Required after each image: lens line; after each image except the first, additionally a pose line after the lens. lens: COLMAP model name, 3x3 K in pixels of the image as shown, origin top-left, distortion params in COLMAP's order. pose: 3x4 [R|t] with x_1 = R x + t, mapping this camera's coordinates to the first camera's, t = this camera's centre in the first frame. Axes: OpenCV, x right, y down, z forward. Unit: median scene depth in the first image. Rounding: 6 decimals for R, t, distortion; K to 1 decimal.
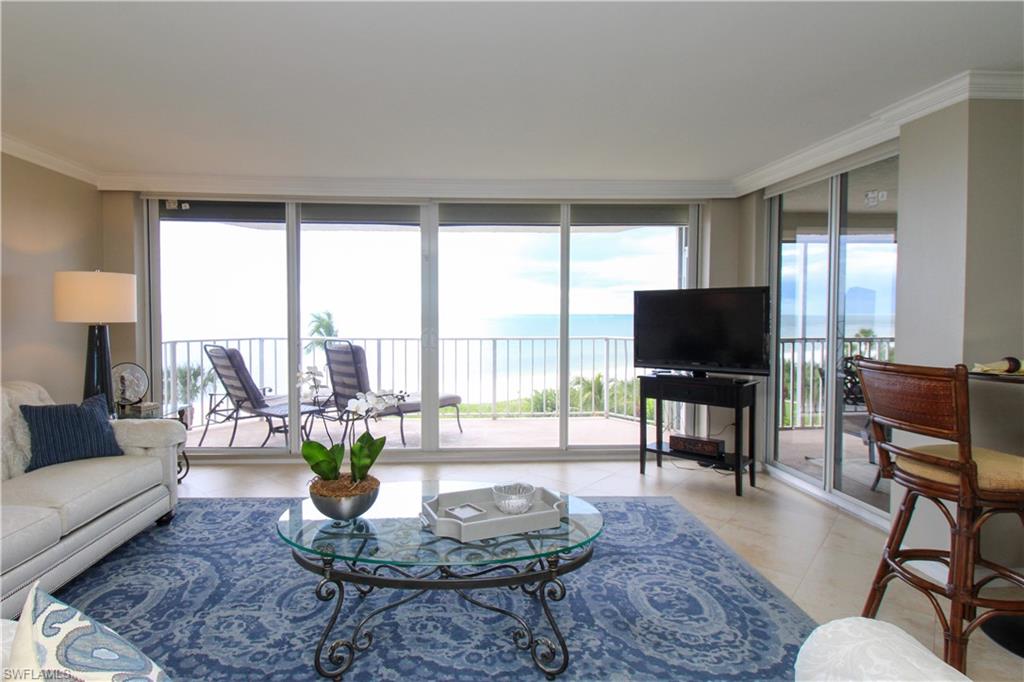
lens RADIAL K [[494.5, 0, 525.6], [0, 494.5, 330.6], [0, 0, 1]] dist [0.000361, -0.009880]
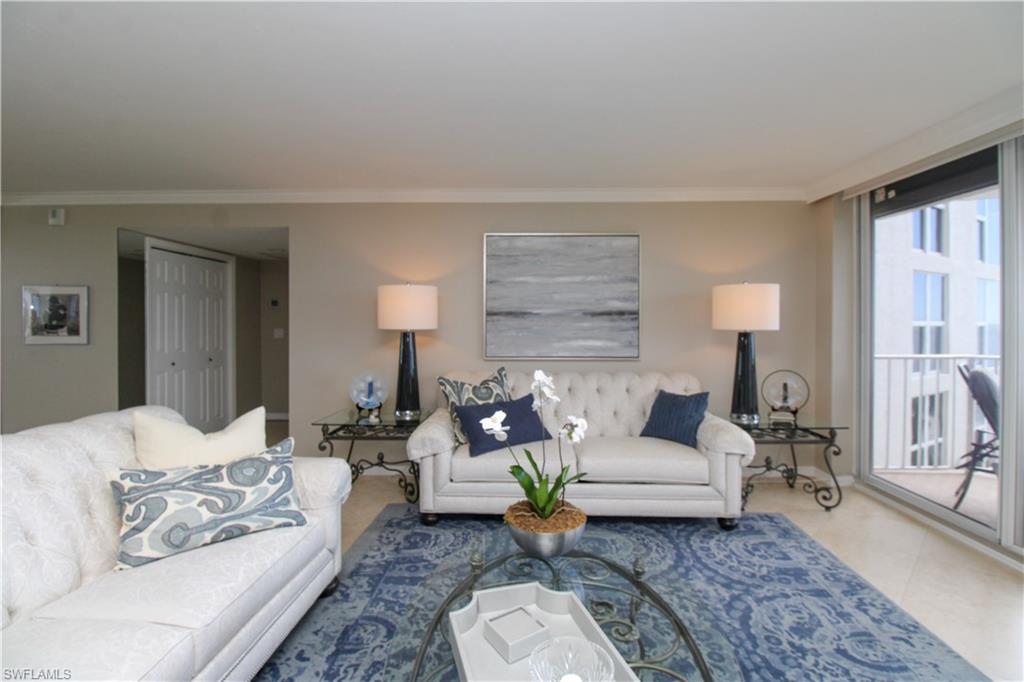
lens RADIAL K [[494.5, 0, 525.6], [0, 494.5, 330.6], [0, 0, 1]] dist [0.000361, -0.009880]
pose [[-0.163726, 0.009902, -0.986456, 0.305407], [-0.030261, 0.999429, 0.015055, -0.017386], [0.986042, 0.032316, -0.163333, 0.671755]]
